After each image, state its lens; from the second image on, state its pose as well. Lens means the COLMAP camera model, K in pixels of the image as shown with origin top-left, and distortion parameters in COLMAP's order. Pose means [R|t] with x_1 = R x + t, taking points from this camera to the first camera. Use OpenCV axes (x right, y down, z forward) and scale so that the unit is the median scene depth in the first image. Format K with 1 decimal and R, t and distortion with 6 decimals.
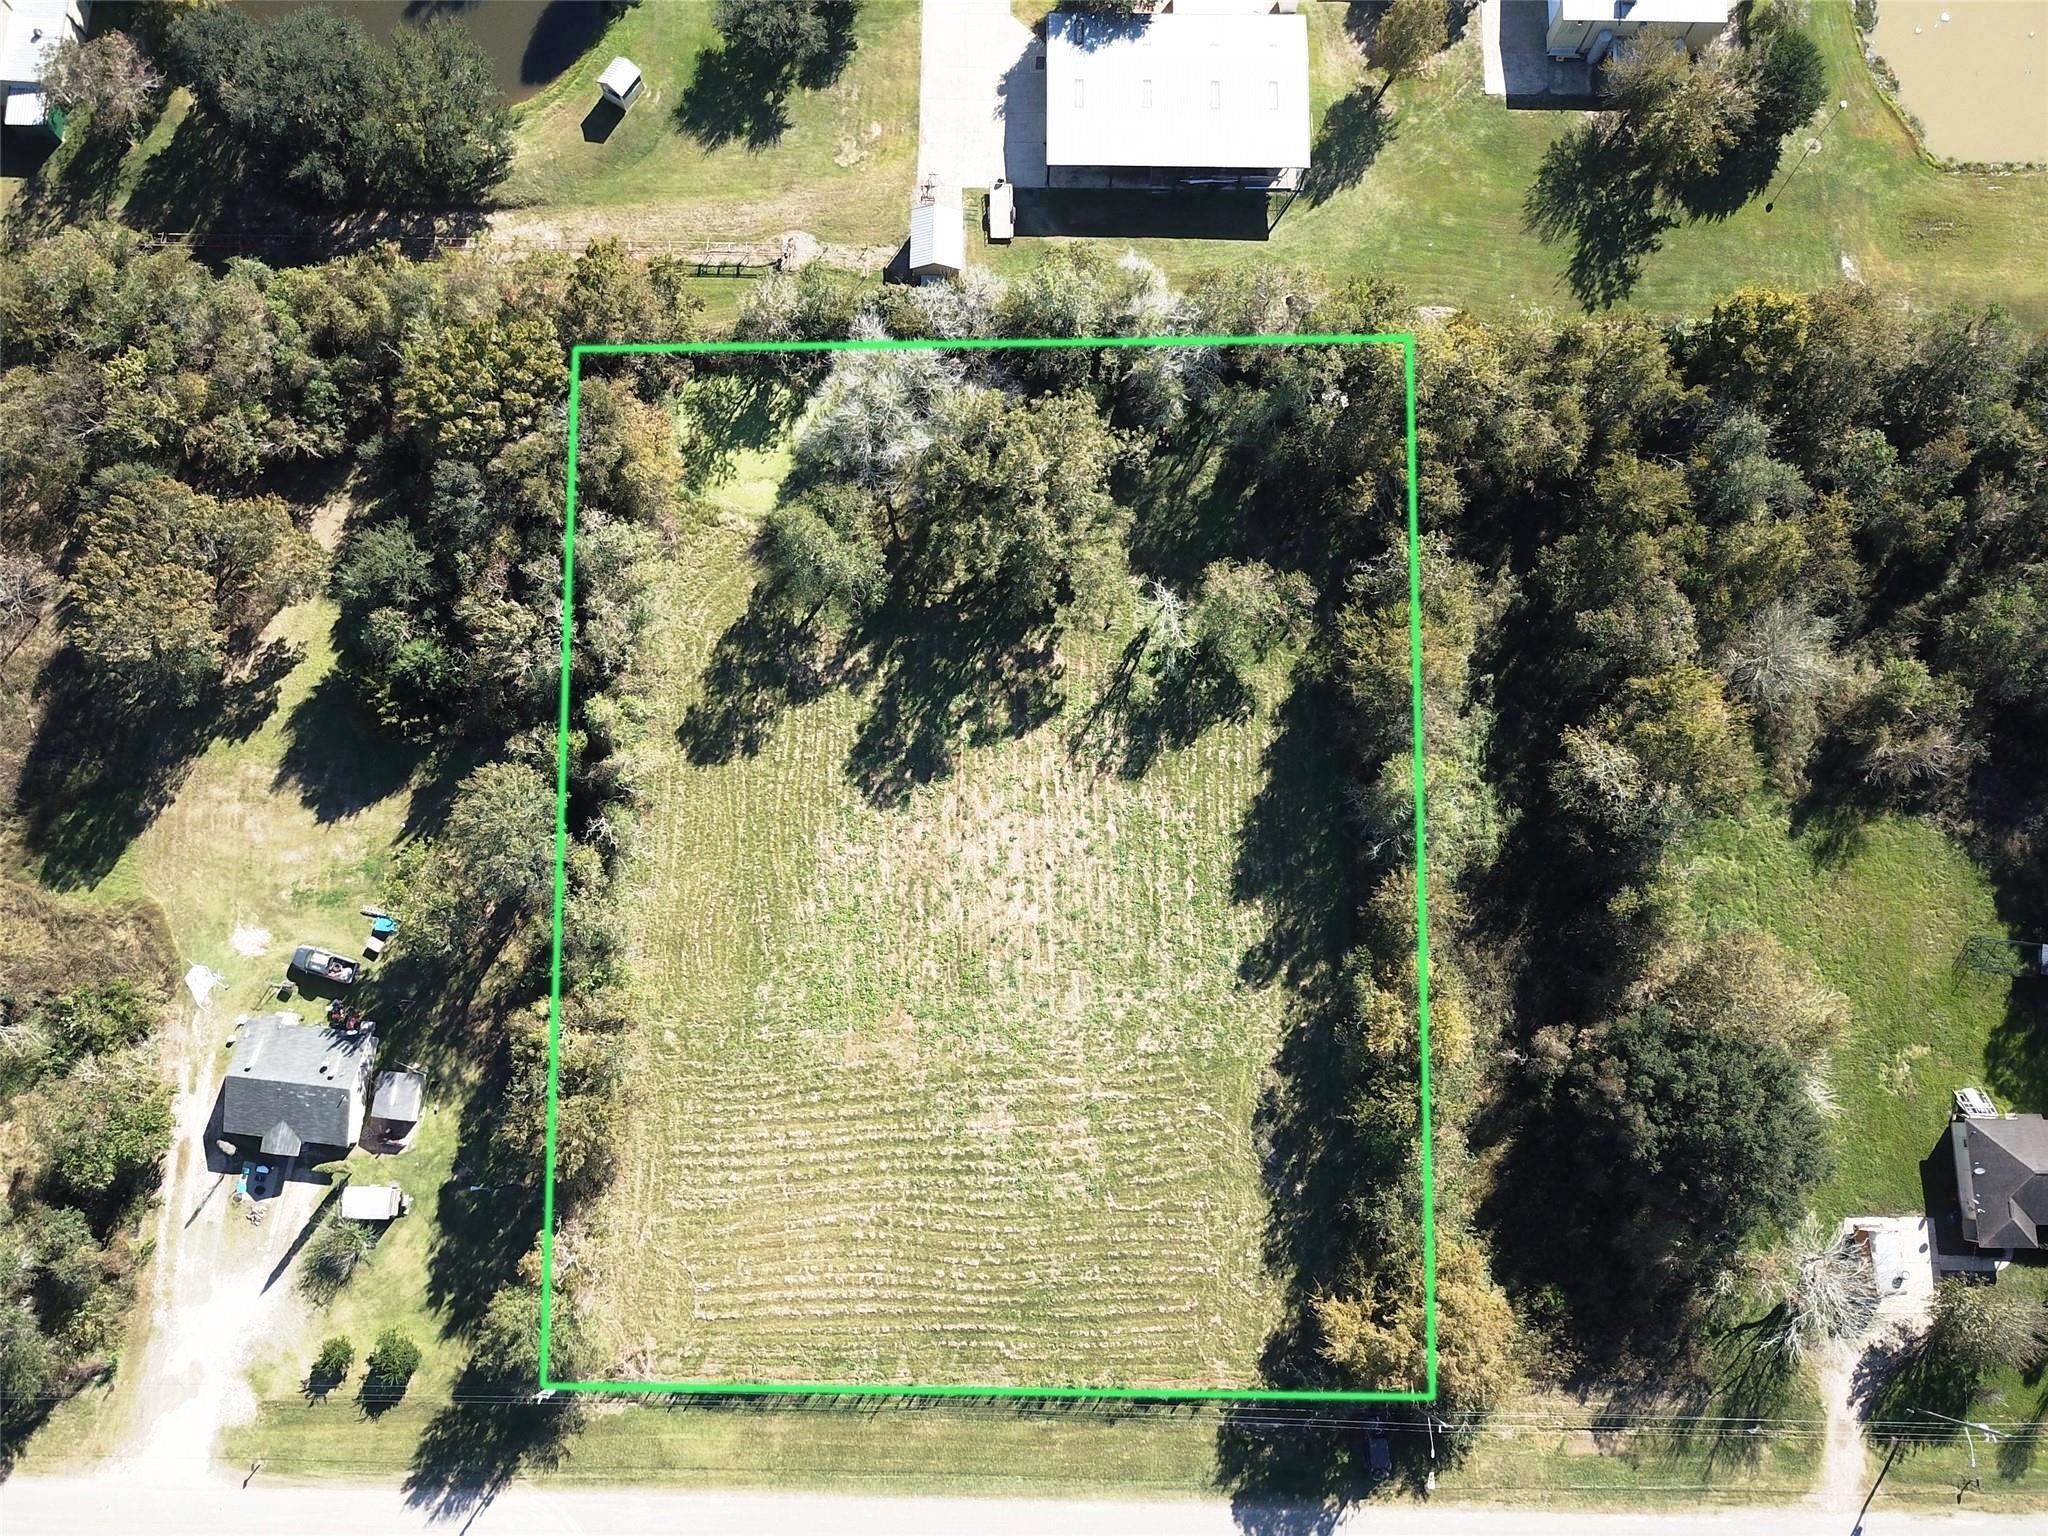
lens RADIAL K [[1538.7, 0, 1027.9], [0, 1538.7, 813.8], [0, 0, 1]] dist [0.036504, -0.044952]
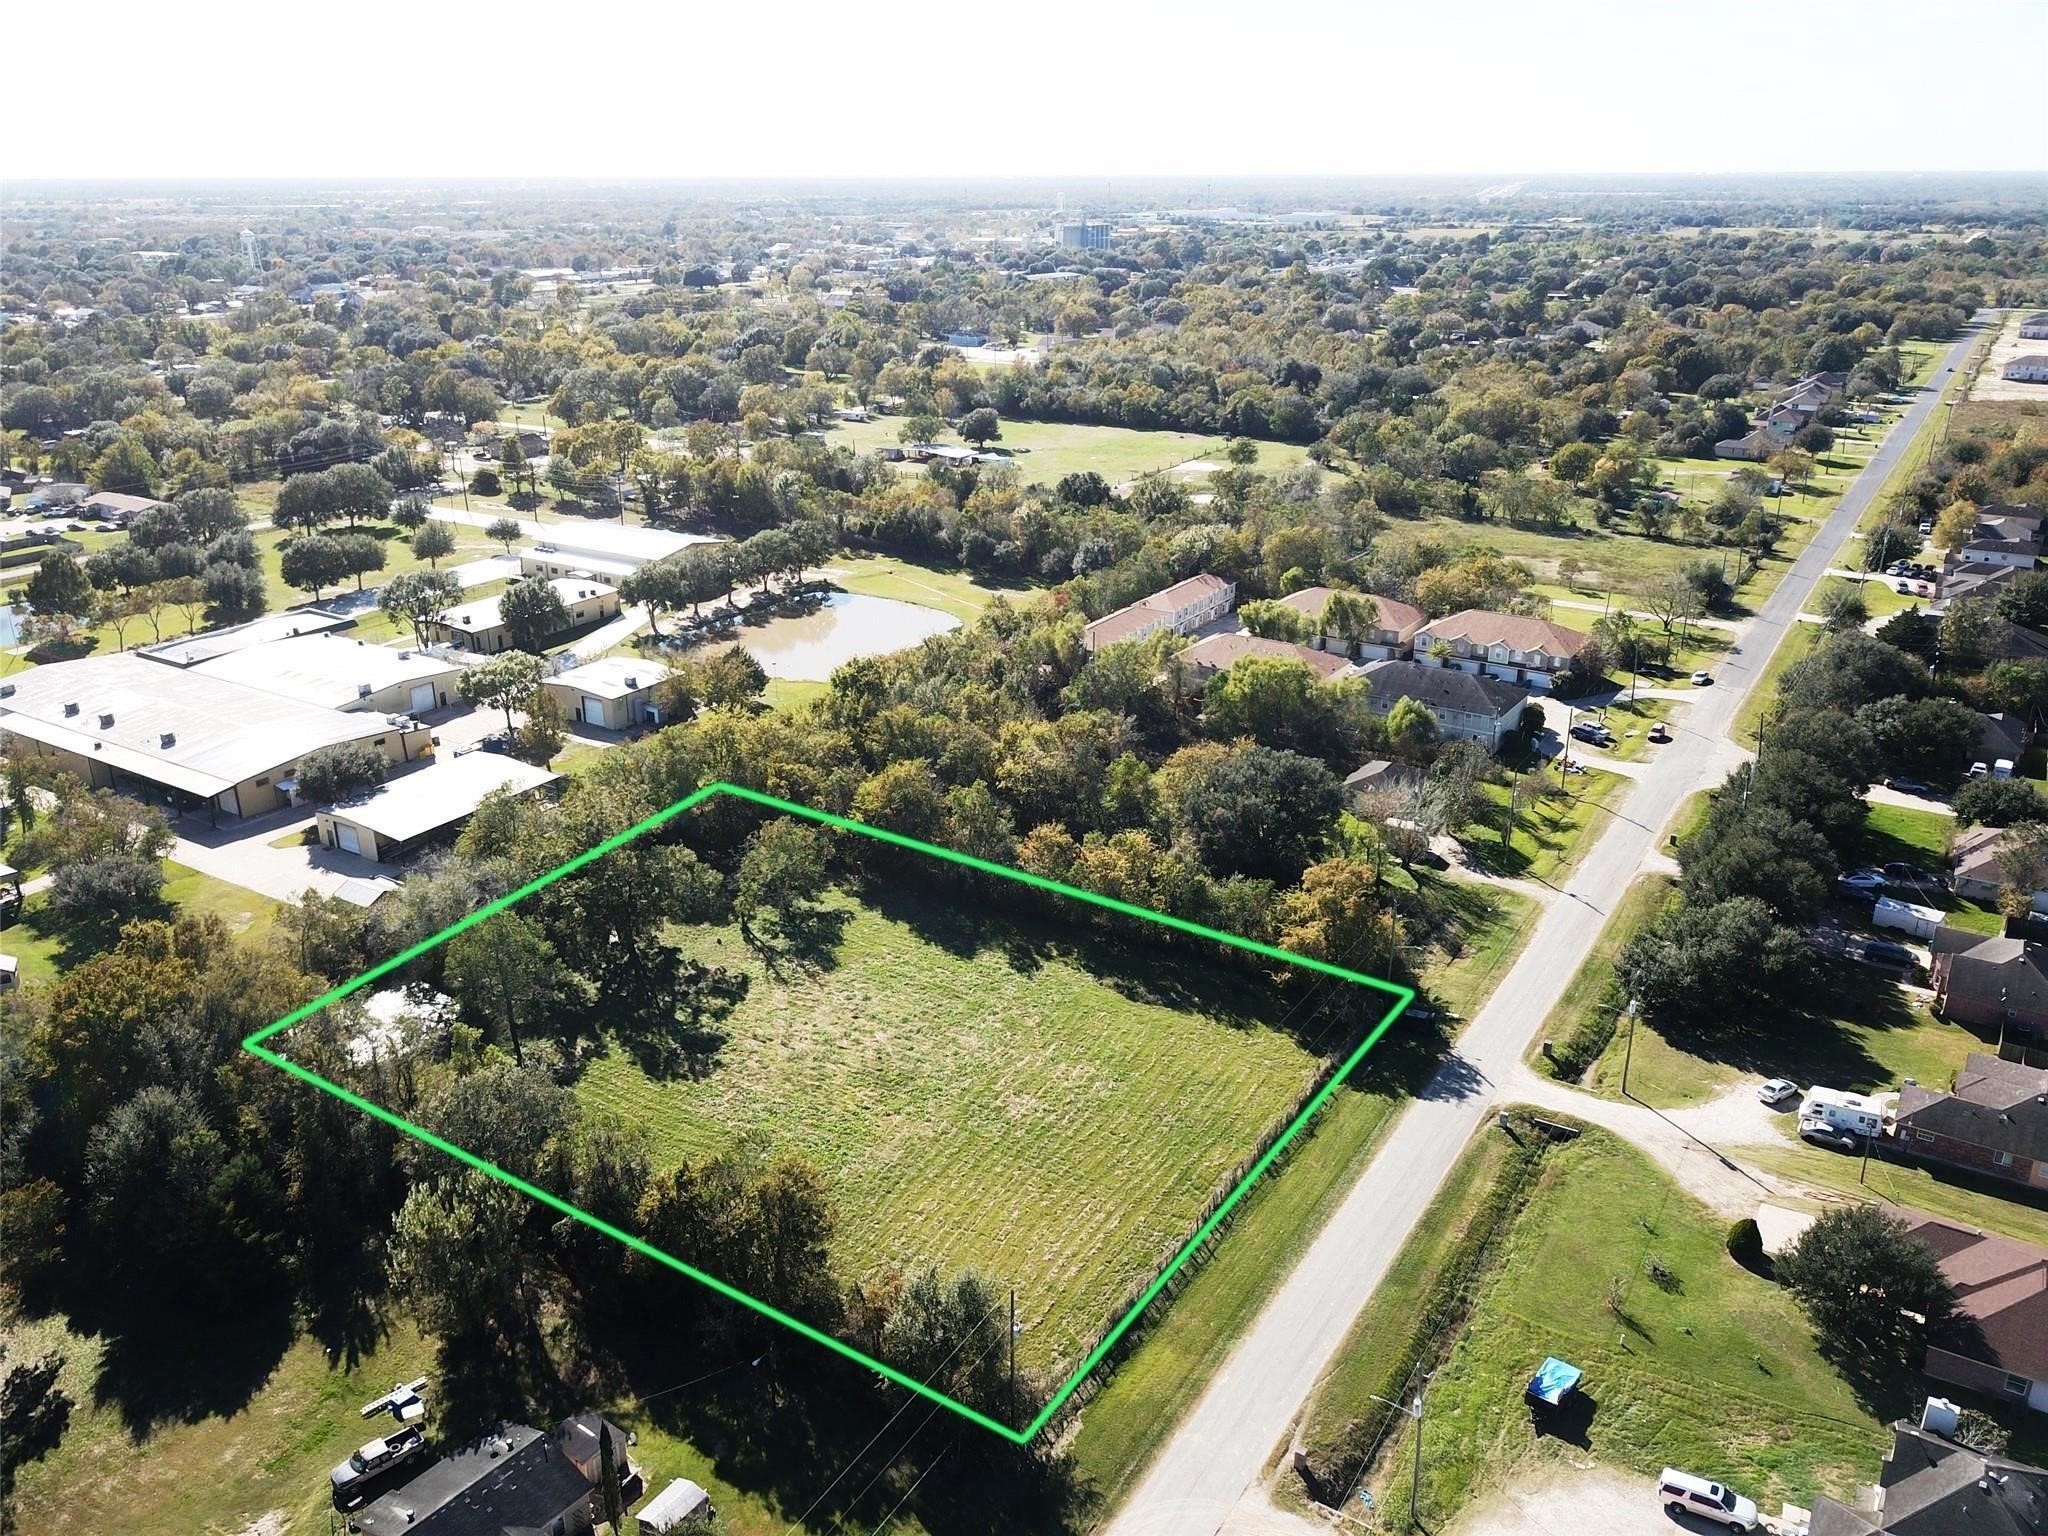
lens RADIAL K [[1538.7, 0, 1027.9], [0, 1538.7, 813.8], [0, 0, 1]] dist [0.036504, -0.044952]
pose [[0.515448, -0.340695, 0.786283, -0.743715], [0.840355, 0.380520, -0.386016, 0.511107], [-0.167683, 0.859728, 0.482443, 0.306323]]
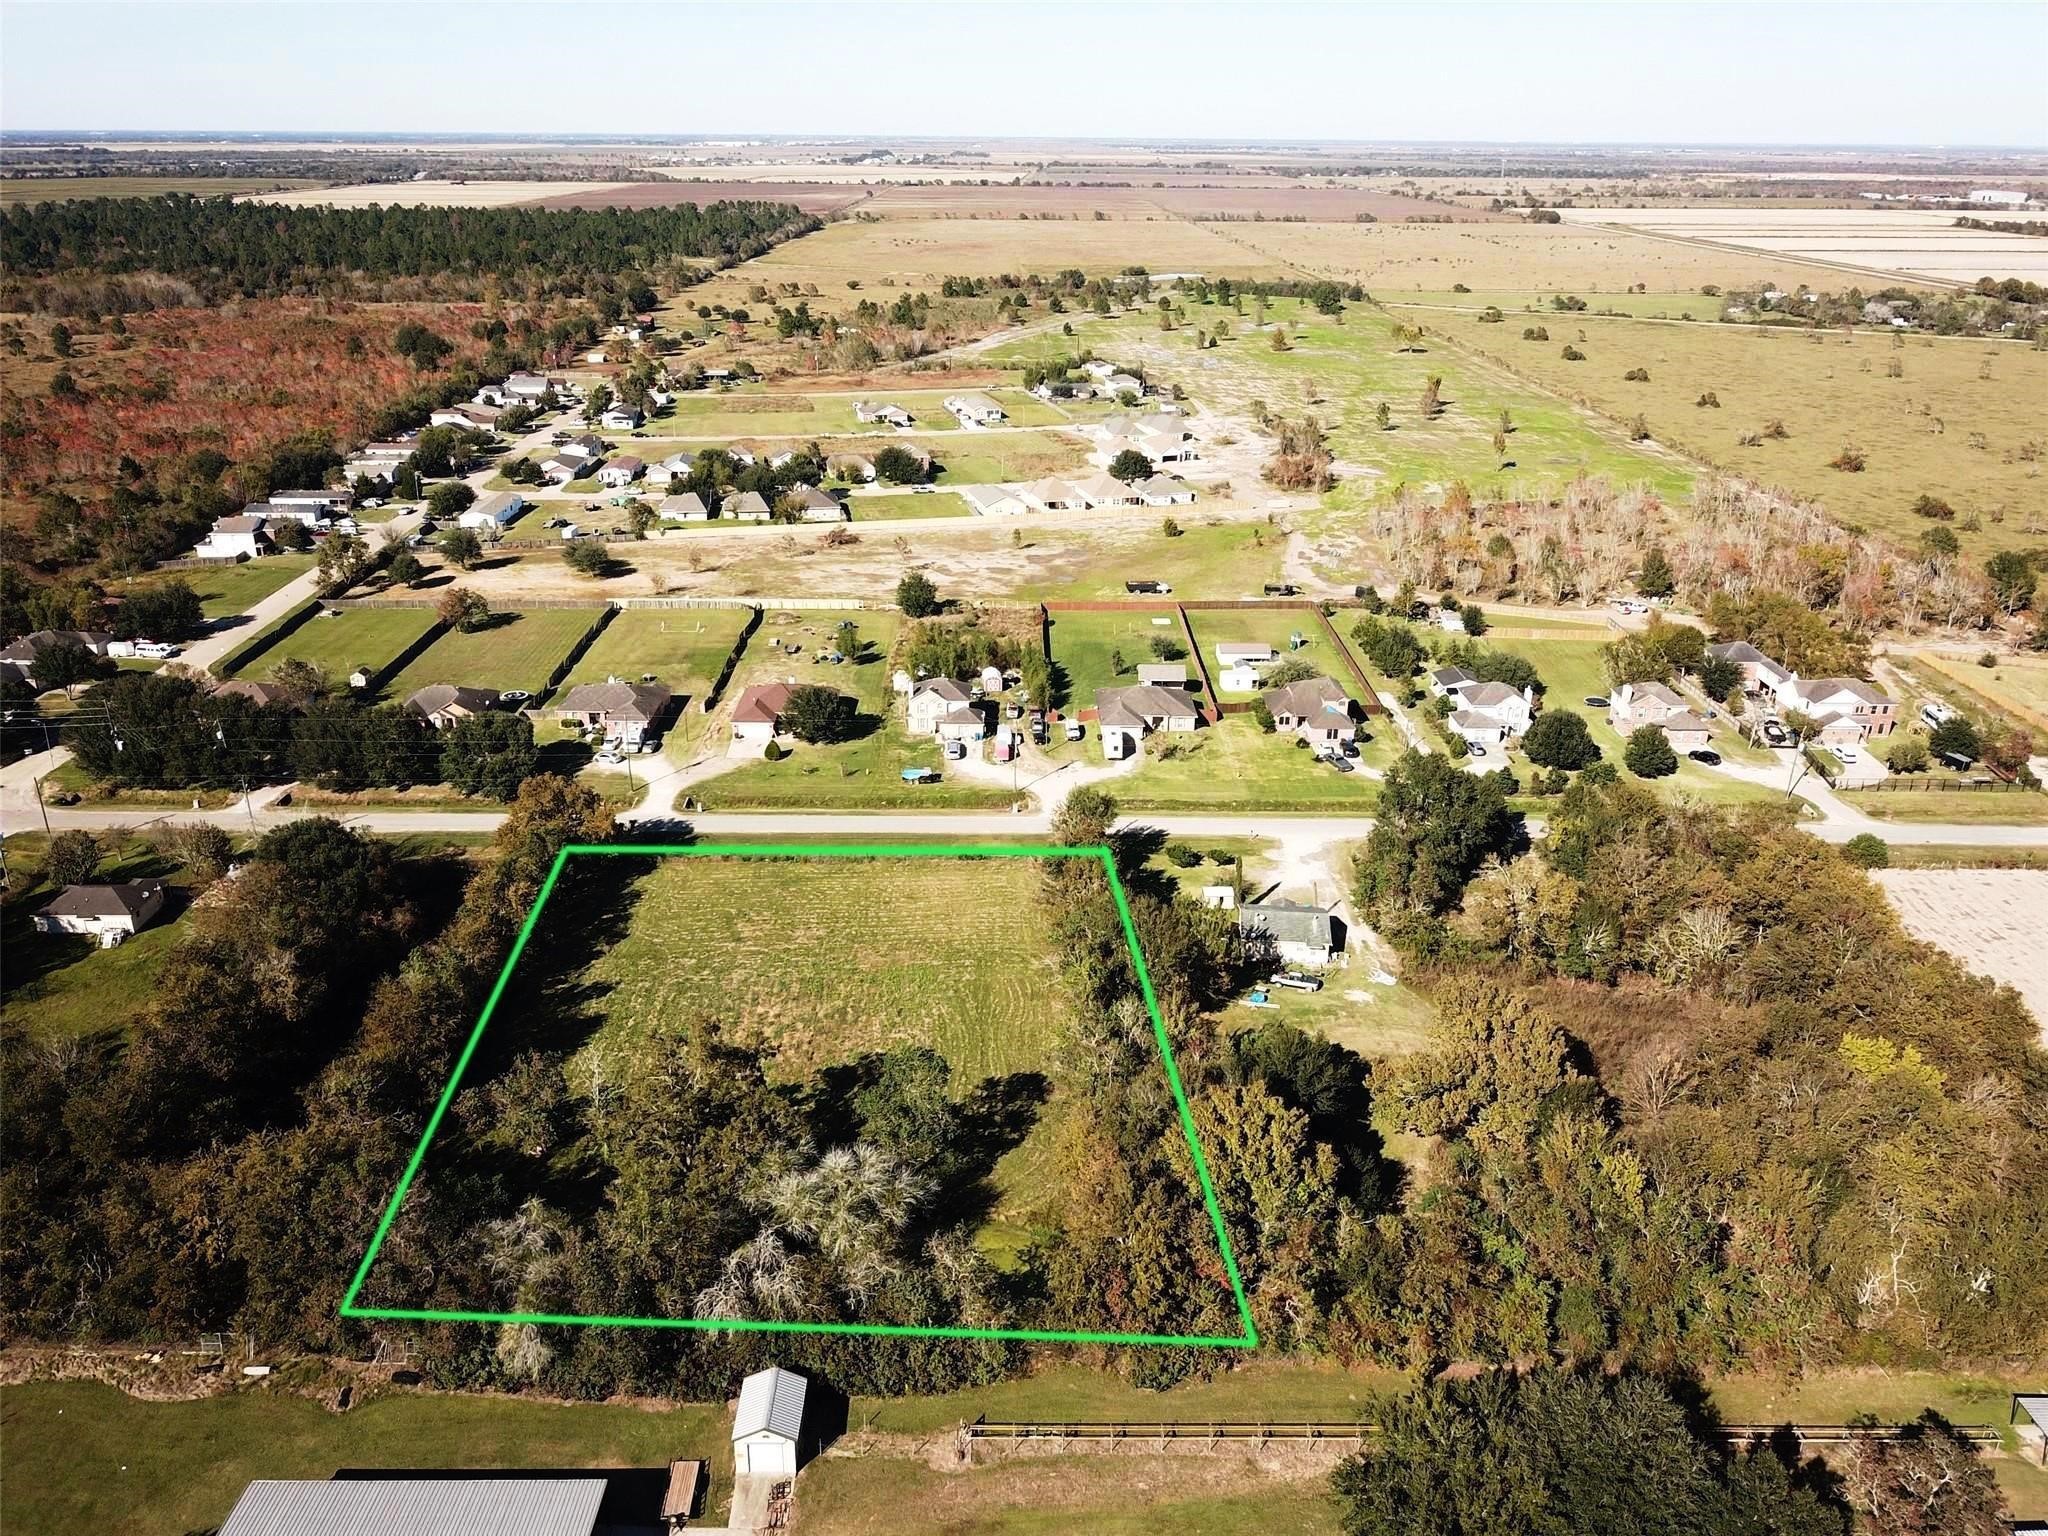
lens RADIAL K [[1538.7, 0, 1027.9], [0, 1538.7, 813.8], [0, 0, 1]] dist [0.036504, -0.044952]
pose [[-0.999428, -0.007457, -0.033000, -0.168802], [-0.030662, -0.212626, 0.976652, -1.136948], [-0.014299, 0.977105, 0.212276, 0.557291]]
